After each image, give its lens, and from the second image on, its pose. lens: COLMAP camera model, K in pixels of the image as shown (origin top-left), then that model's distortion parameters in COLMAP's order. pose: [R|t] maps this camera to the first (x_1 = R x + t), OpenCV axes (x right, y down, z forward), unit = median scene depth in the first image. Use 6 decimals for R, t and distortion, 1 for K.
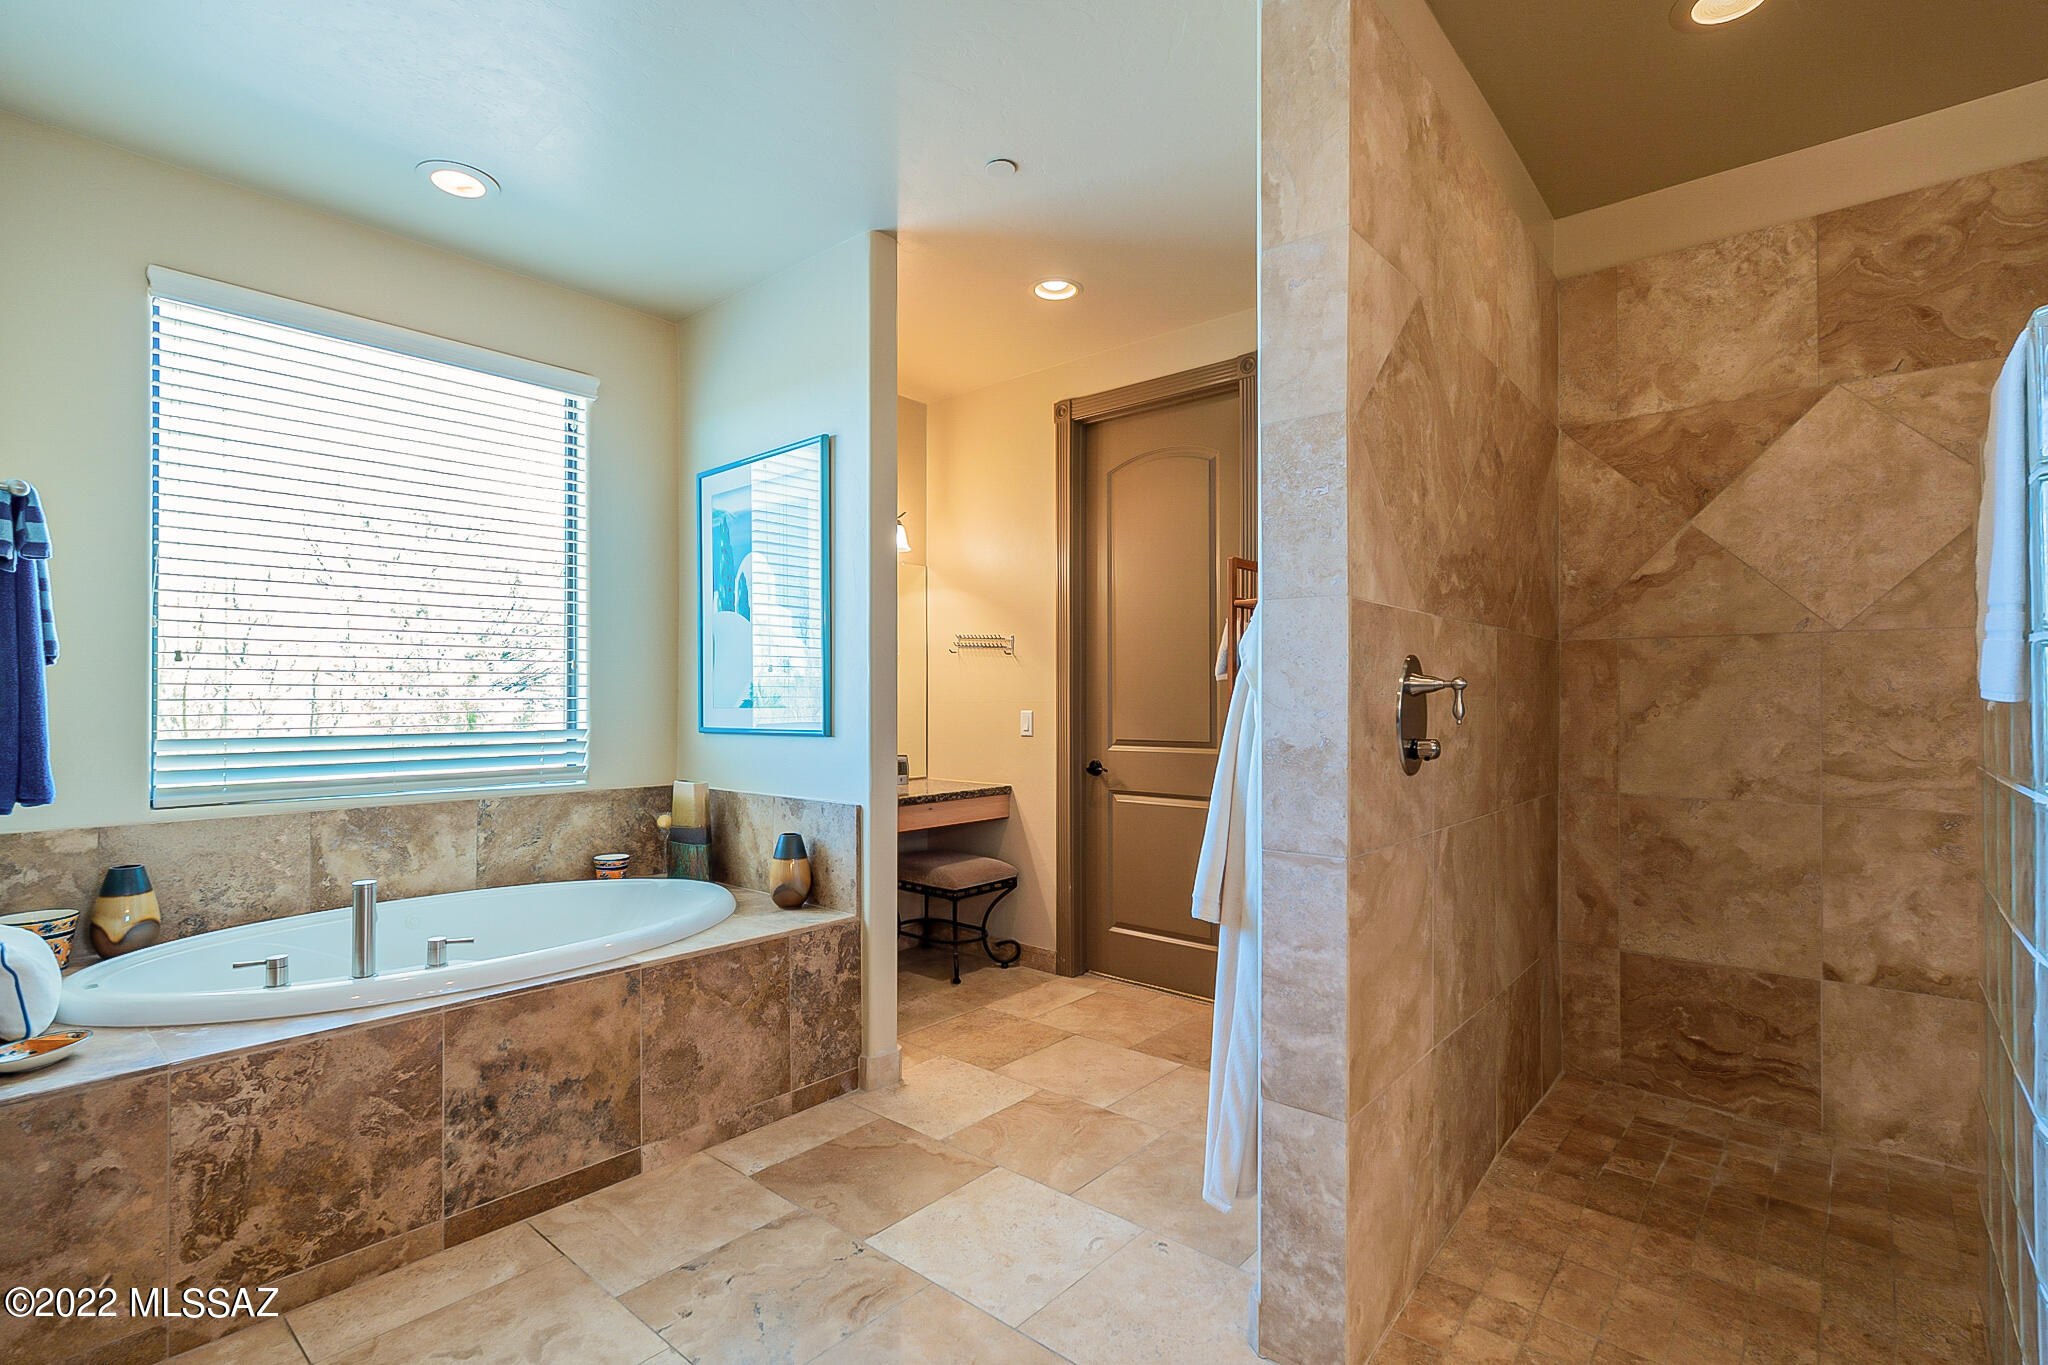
lens RADIAL K [[957.1, 0, 1021.7], [0, 957.1, 691.4], [0, 0, 1]] dist [-0.001997, -0.000623]
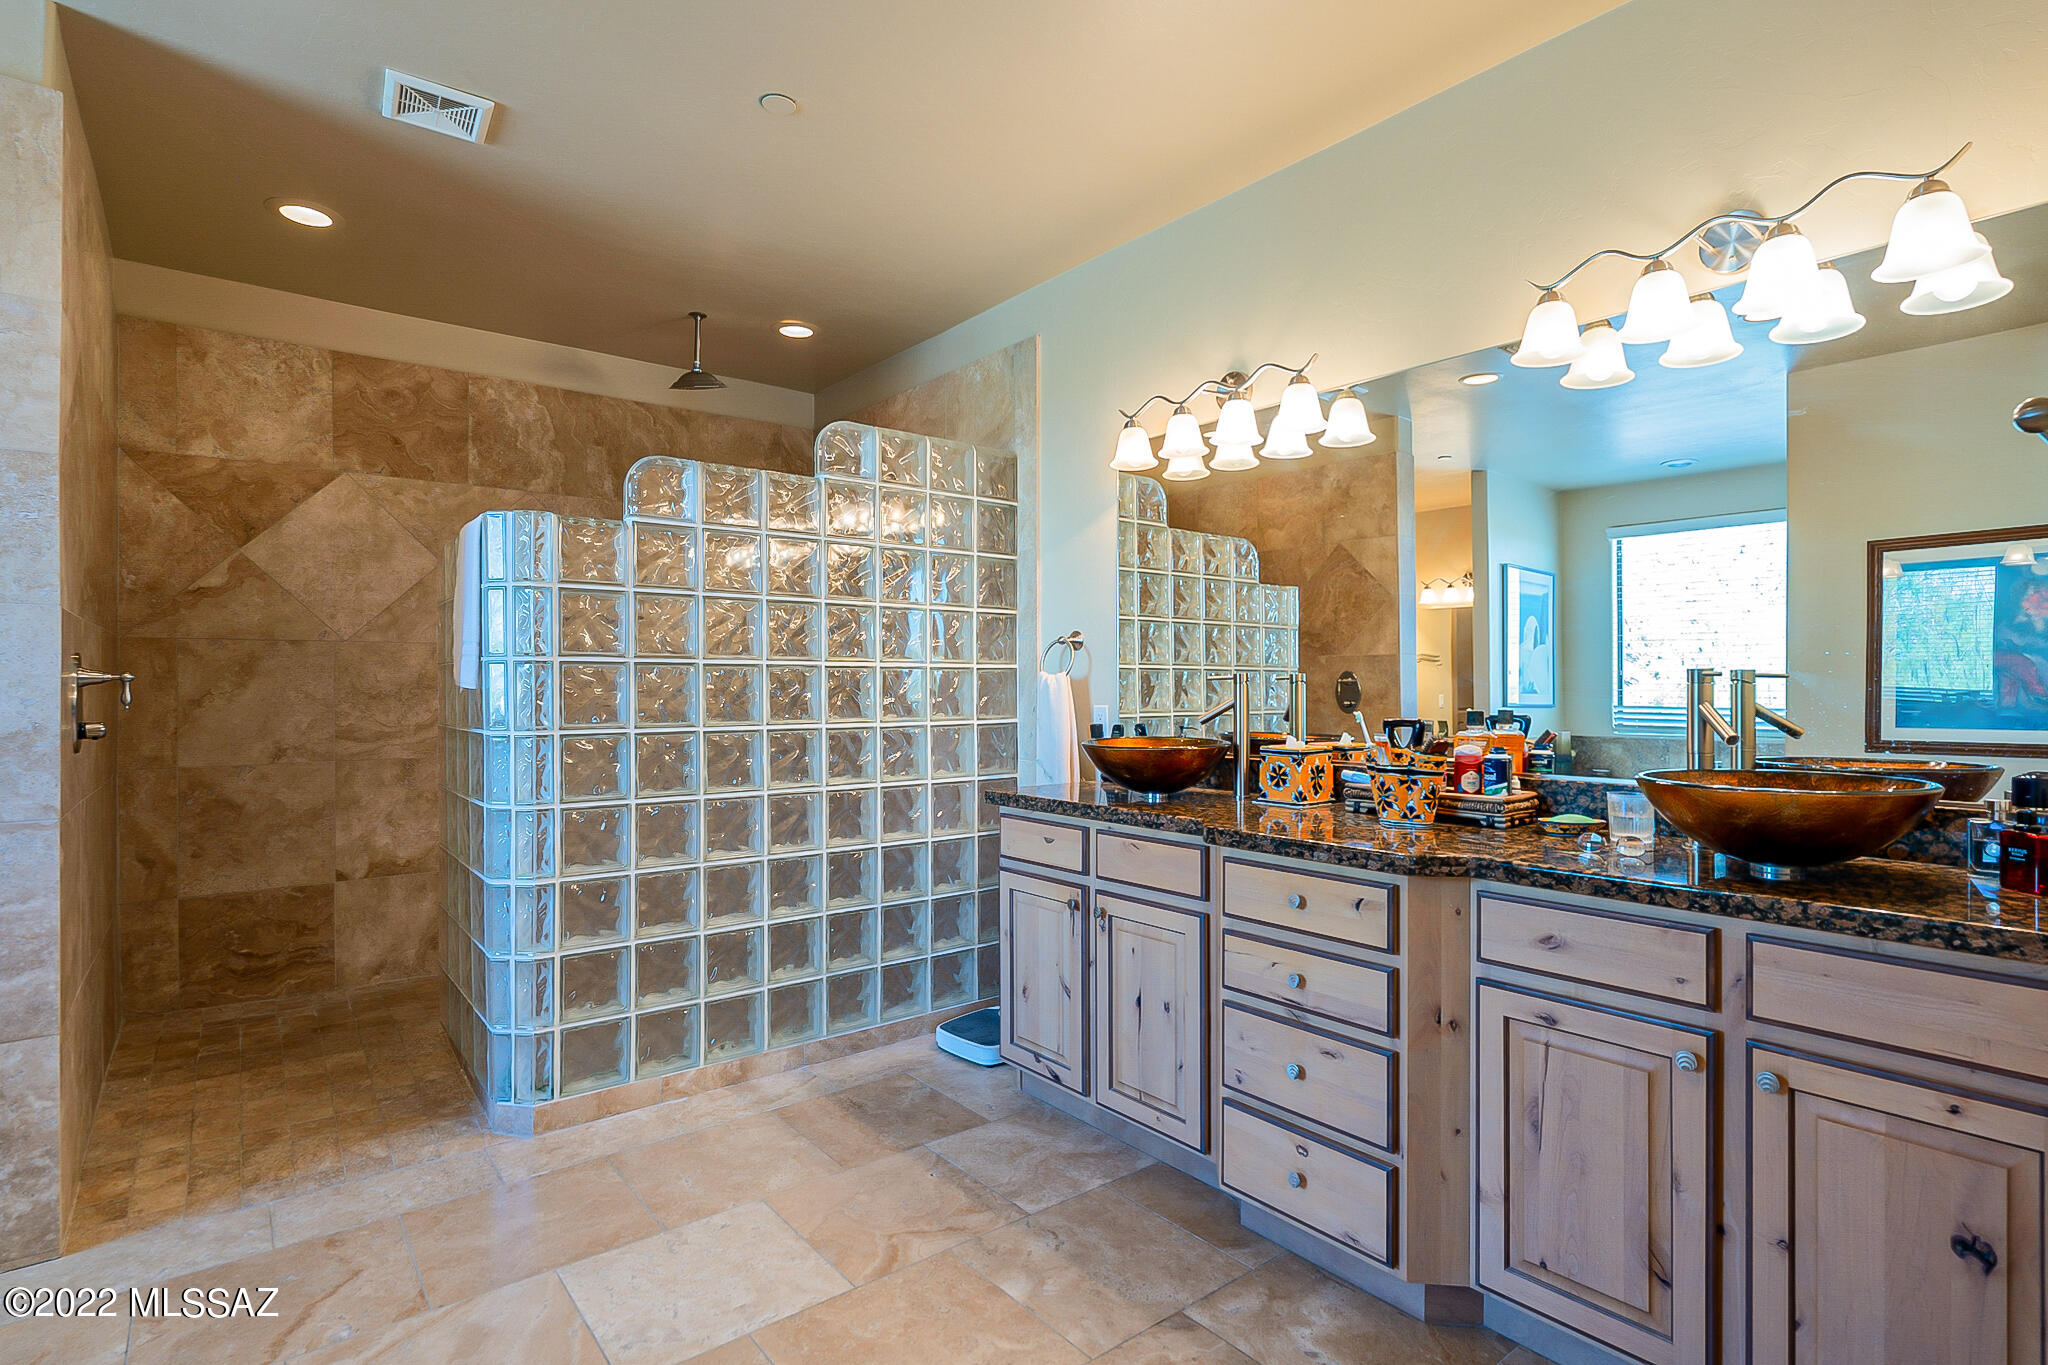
lens RADIAL K [[1038.3, 0, 1024.2], [0, 1038.3, 684.1], [0, 0, 1]] dist [-0.002278, -0.000930]
pose [[0.194464, -0.002203, 0.980907, -0.481787], [-0.002776, 0.999992, 0.002796, -0.004523], [-0.980906, -0.003266, 0.194456, -0.315891]]
